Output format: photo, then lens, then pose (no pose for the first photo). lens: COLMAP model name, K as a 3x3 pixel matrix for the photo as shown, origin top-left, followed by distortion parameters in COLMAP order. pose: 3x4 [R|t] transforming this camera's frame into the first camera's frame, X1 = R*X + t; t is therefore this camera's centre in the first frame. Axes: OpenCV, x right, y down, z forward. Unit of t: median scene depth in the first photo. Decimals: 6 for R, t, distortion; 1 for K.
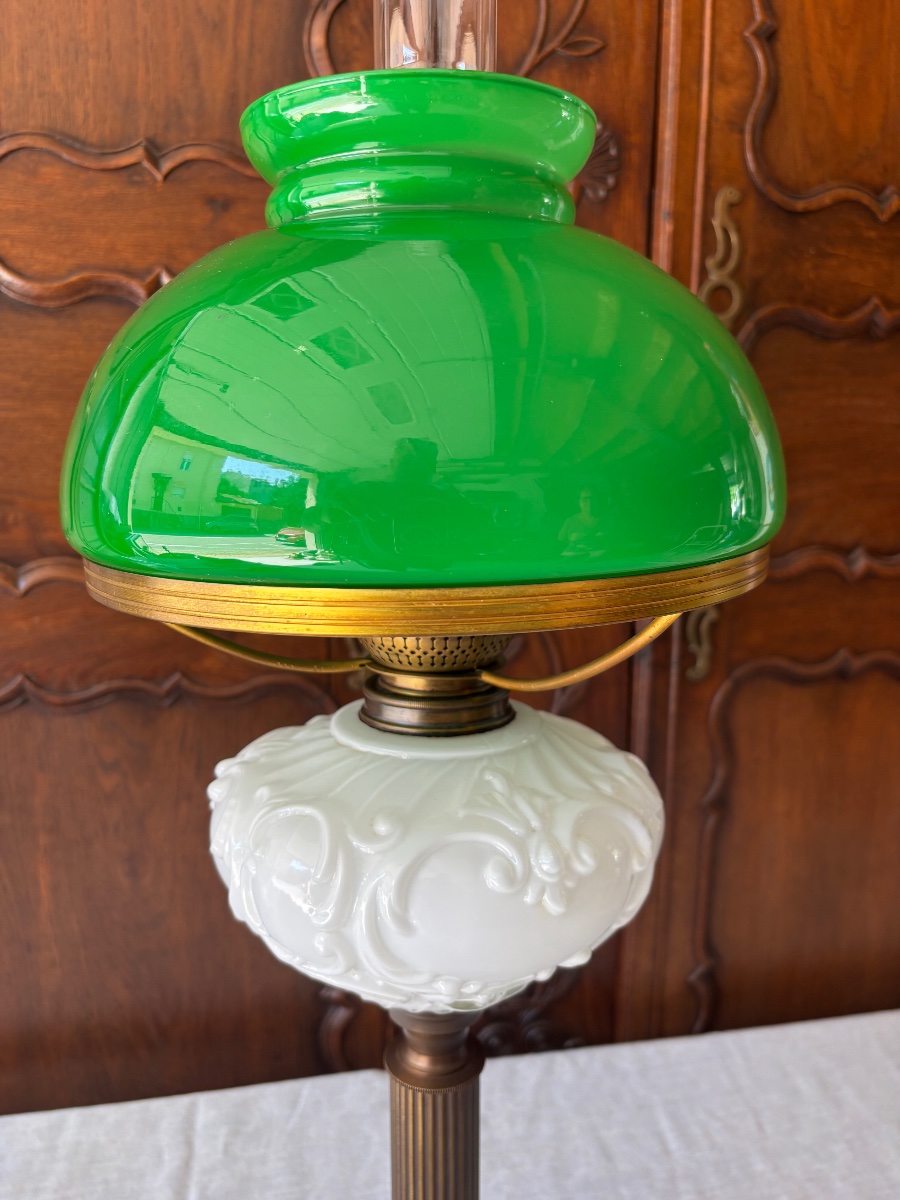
lens RADIAL K [[896.9, 0, 448.1], [0, 896.9, 581.8], [0, 0, 1]] dist [0.014445, -0.036238]
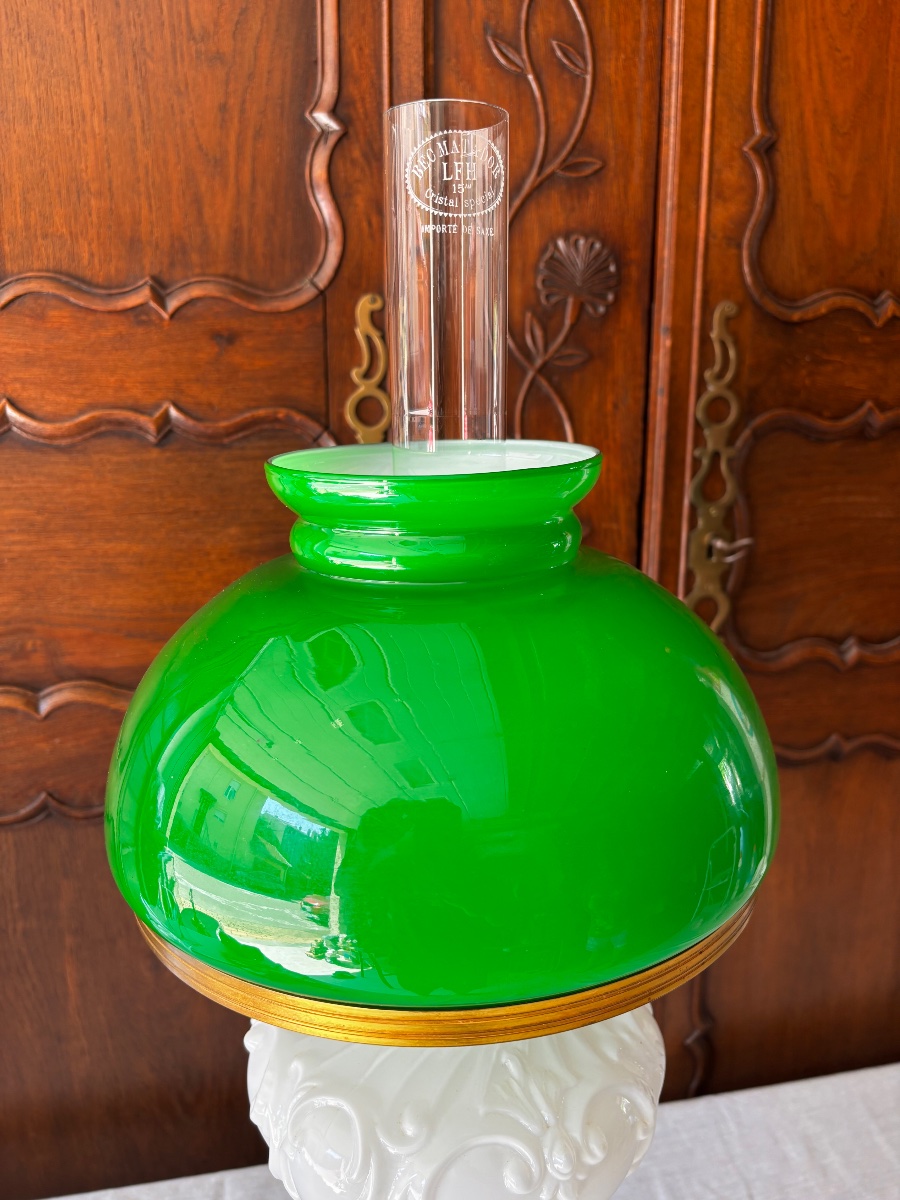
lens RADIAL K [[896.9, 0, 449.8], [0, 896.9, 586.4], [0, 0, 1]] dist [0.014445, -0.036238]
pose [[0.999916, -0.011842, 0.005333, -0.009197], [0.011568, 0.998744, 0.048758, -0.180514], [-0.005904, -0.048692, 0.998796, -0.028107]]
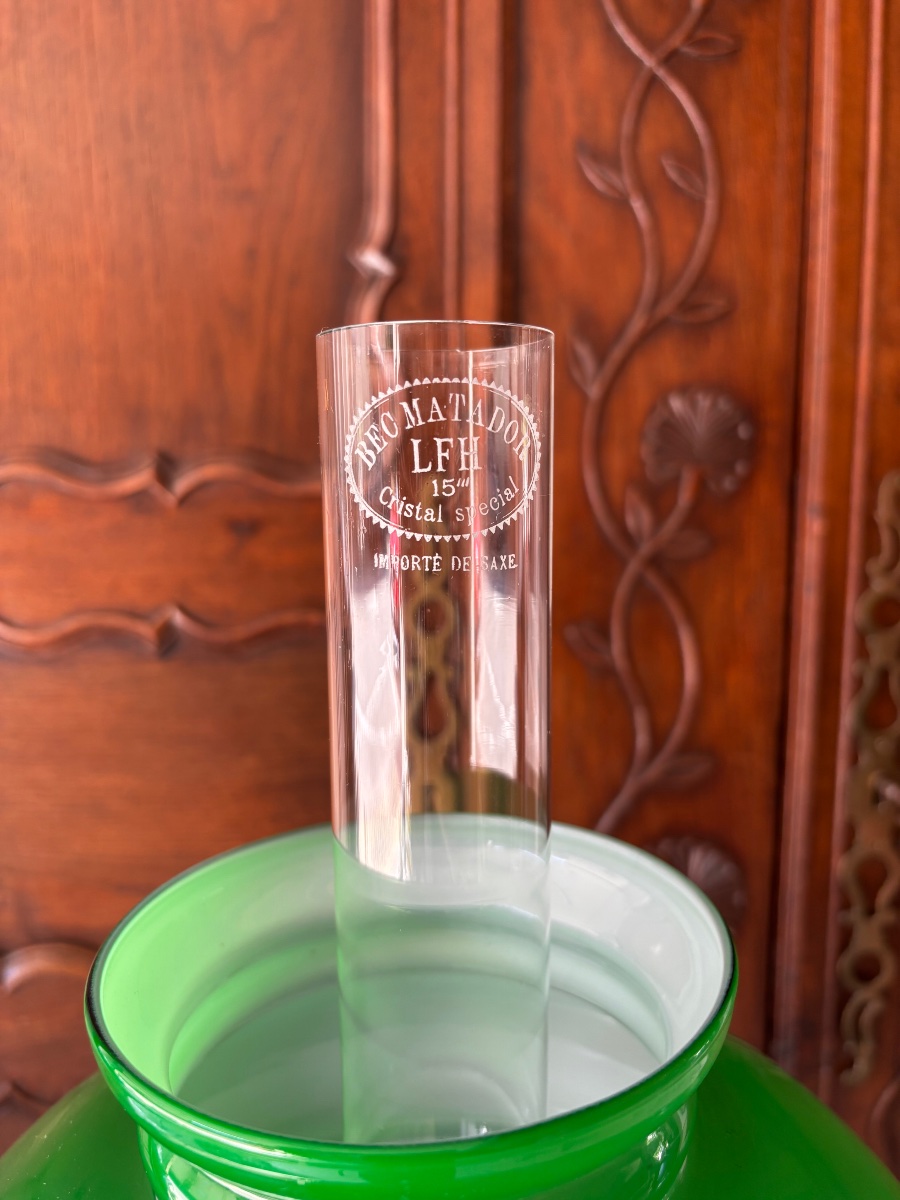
lens RADIAL K [[896.9, 0, 458.8], [0, 896.9, 581.6], [0, 0, 1]] dist [0.014445, -0.036238]
pose [[0.993428, 0.005389, -0.114332, 0.029218], [-0.010842, 0.998830, -0.047125, -0.323547], [0.113945, 0.048055, 0.992324, 0.210264]]
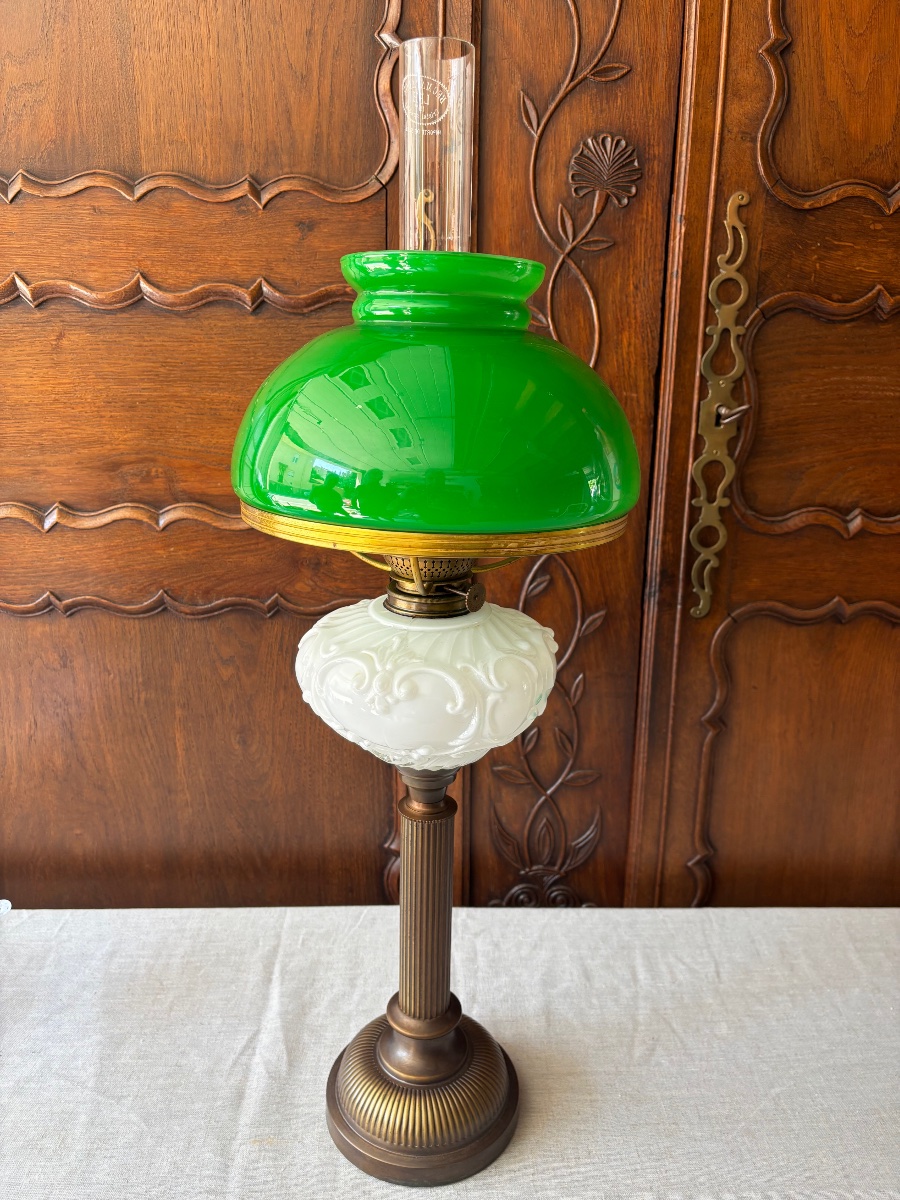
lens RADIAL K [[896.9, 0, 443.3], [0, 896.9, 593.1], [0, 0, 1]] dist [0.014445, -0.036238]
pose [[0.986120, 0.043021, -0.160363, 0.153475], [-0.026678, 0.994354, 0.102706, -0.040172], [0.163876, -0.097003, 0.981700, -0.246750]]
